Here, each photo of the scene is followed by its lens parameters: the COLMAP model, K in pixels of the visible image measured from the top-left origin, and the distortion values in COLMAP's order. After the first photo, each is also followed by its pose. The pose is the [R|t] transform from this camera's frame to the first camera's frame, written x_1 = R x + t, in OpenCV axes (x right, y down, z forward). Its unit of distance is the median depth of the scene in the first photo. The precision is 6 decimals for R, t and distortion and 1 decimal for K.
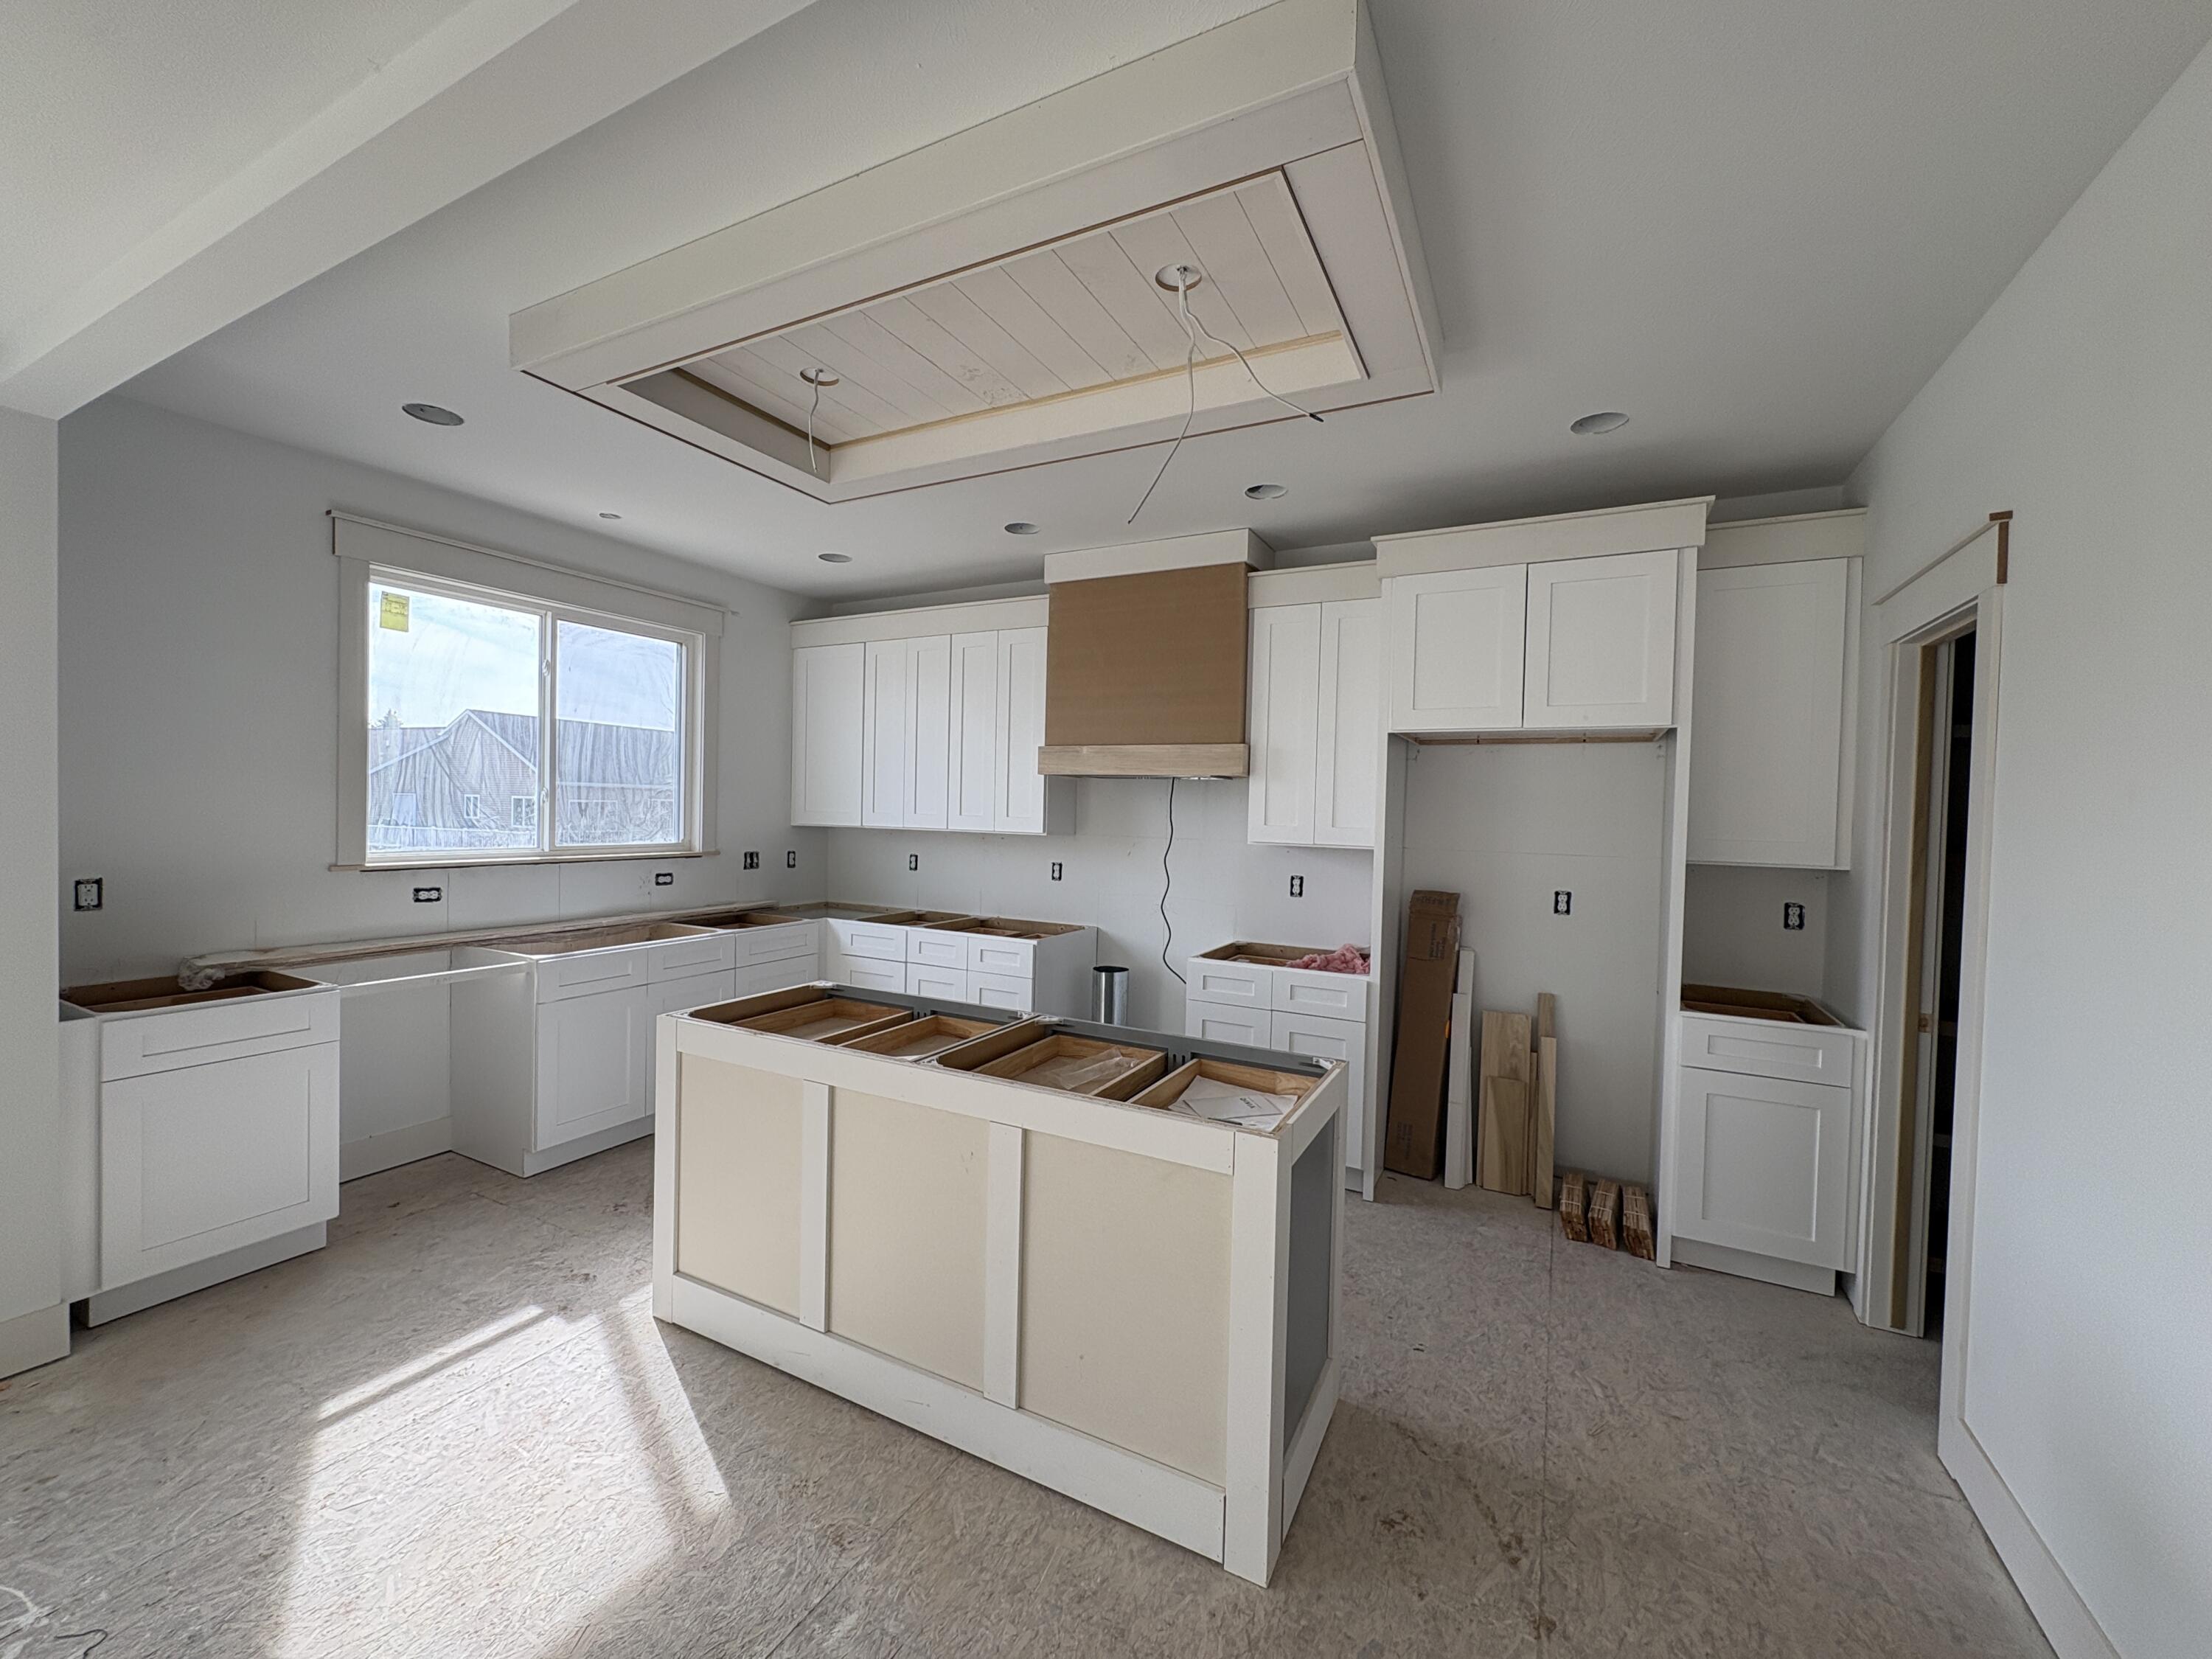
lens RADIAL K [[883.7, 0, 1102.7], [0, 883.7, 828.3], [0, 0, 1]] dist [0.000910, 0.000722]
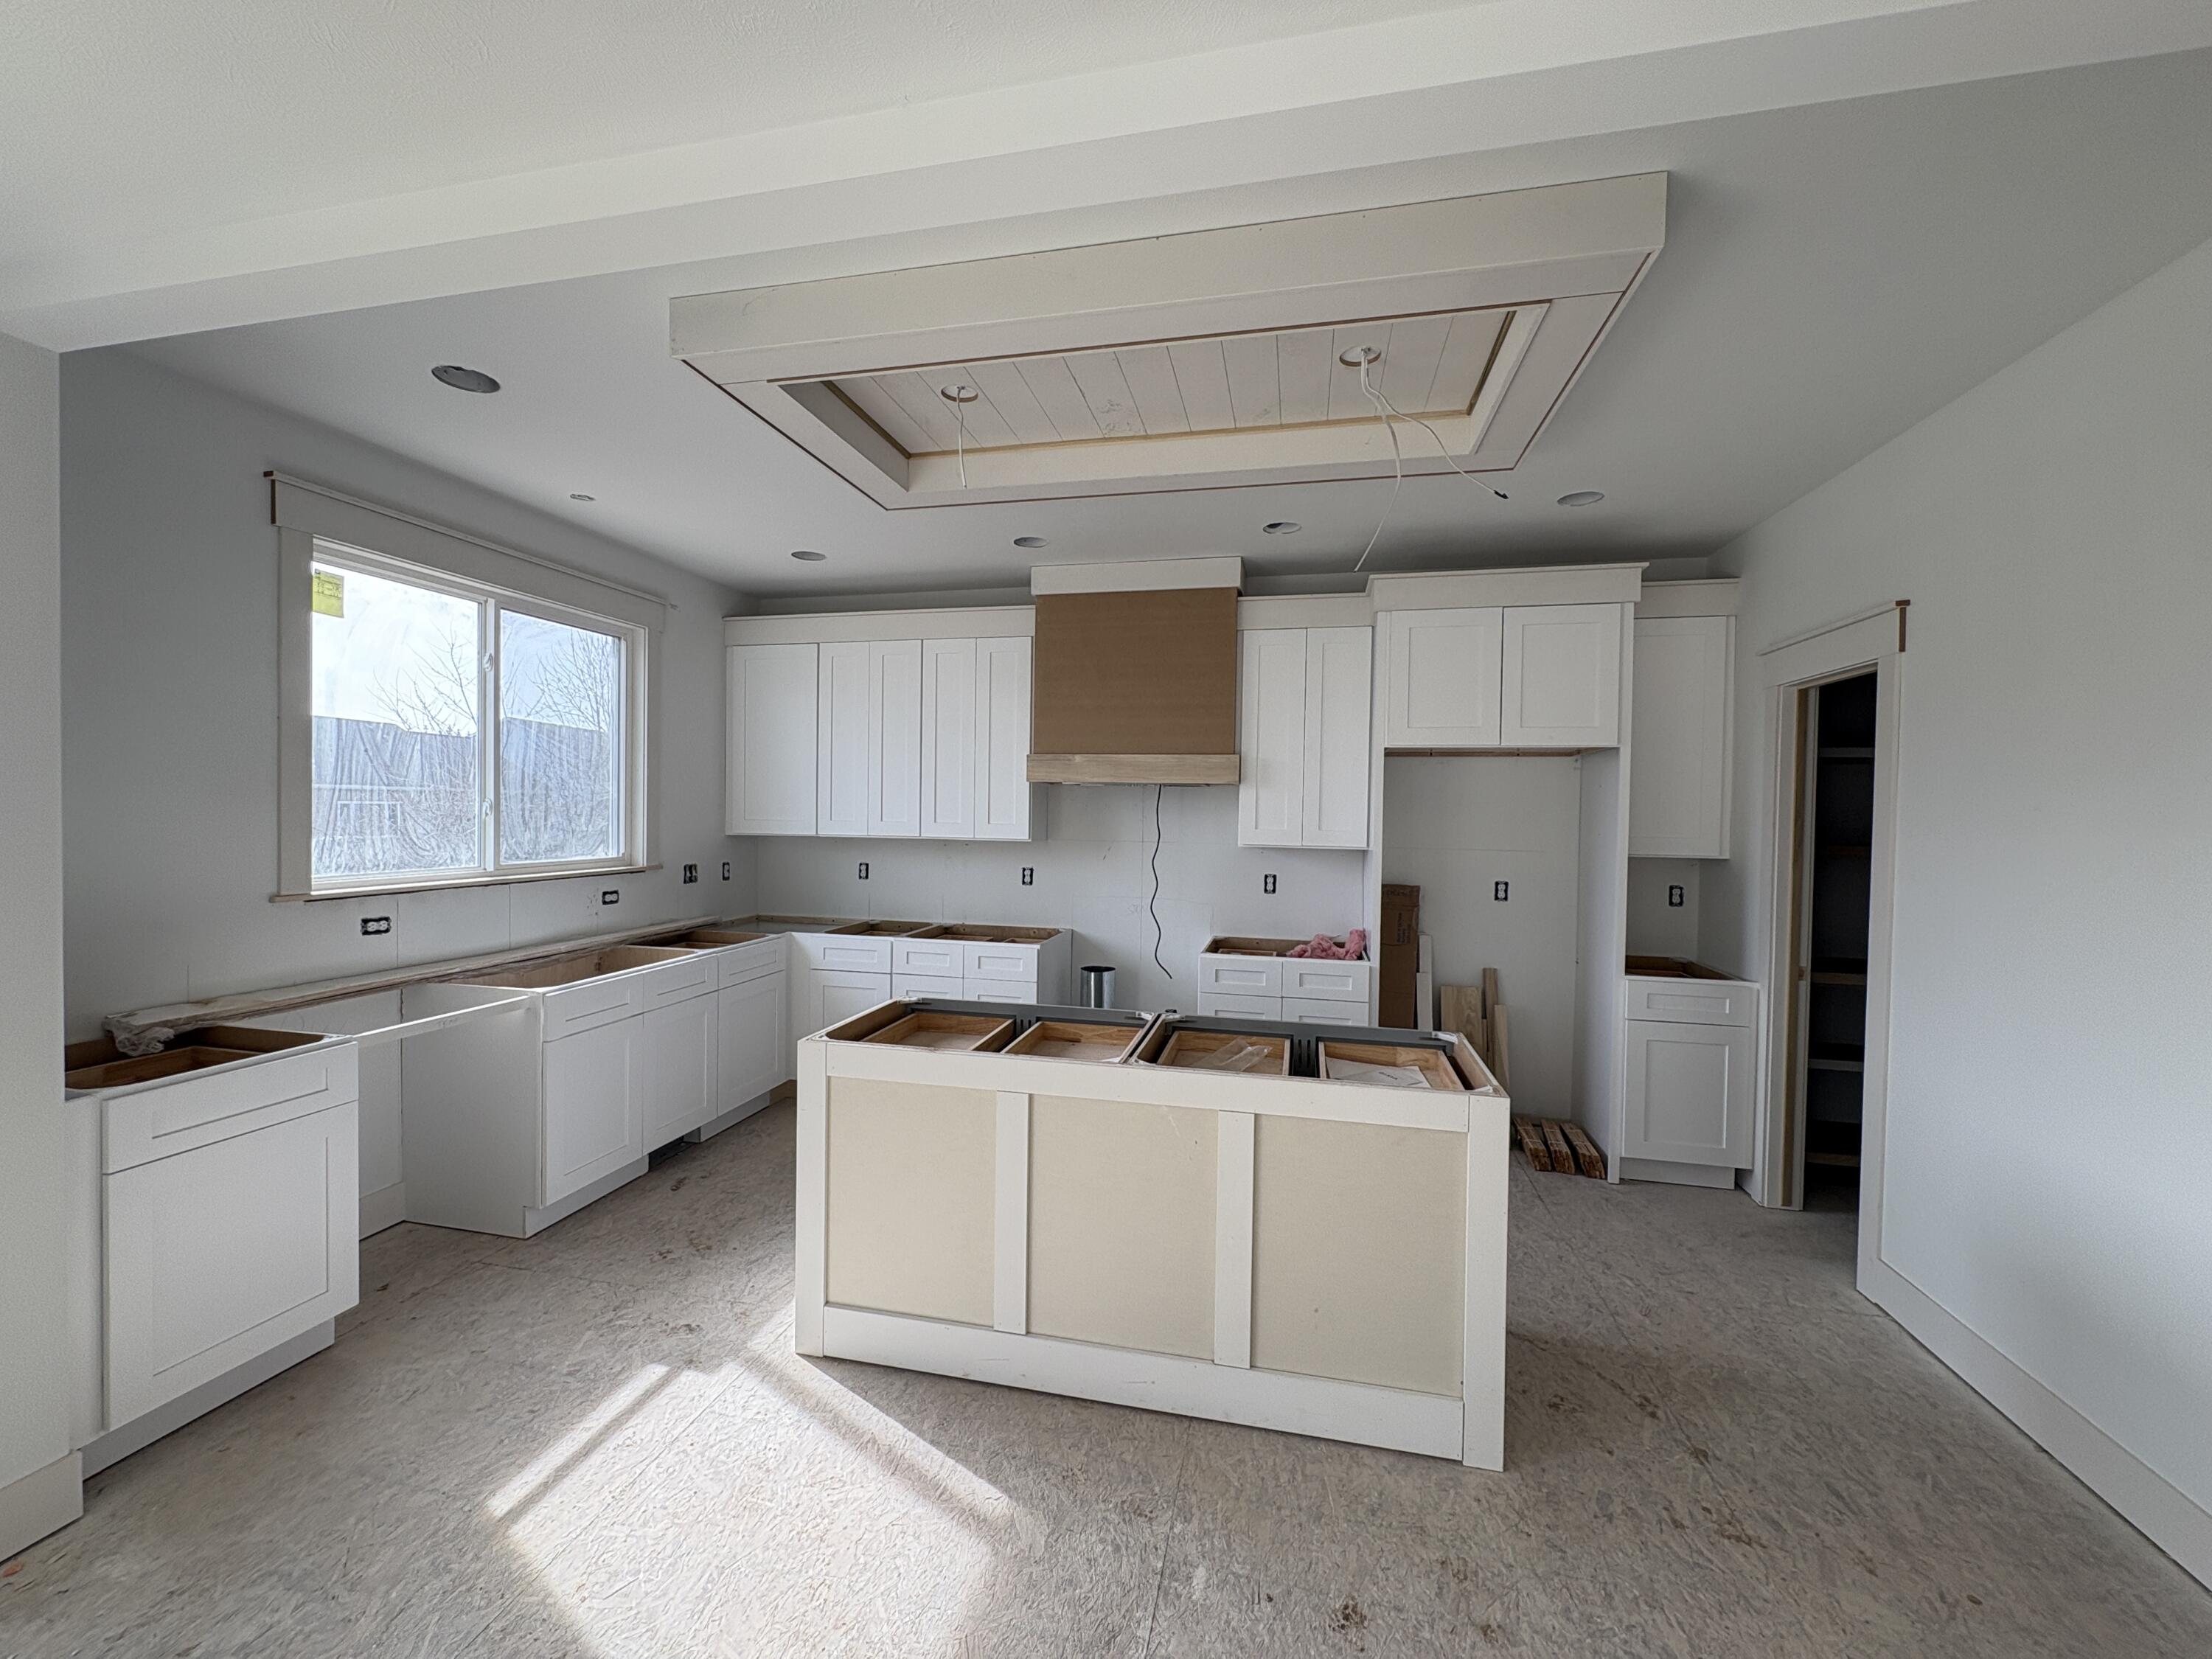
lens RADIAL K [[883.7, 0, 1110.1], [0, 883.7, 827.4], [0, 0, 1]] dist [0.000910, 0.000722]
pose [[0.966531, -0.014936, 0.256113, -0.366698], [0.014399, 0.999888, 0.003973, -0.016900], [-0.256144, -0.000152, 0.966639, -0.014532]]
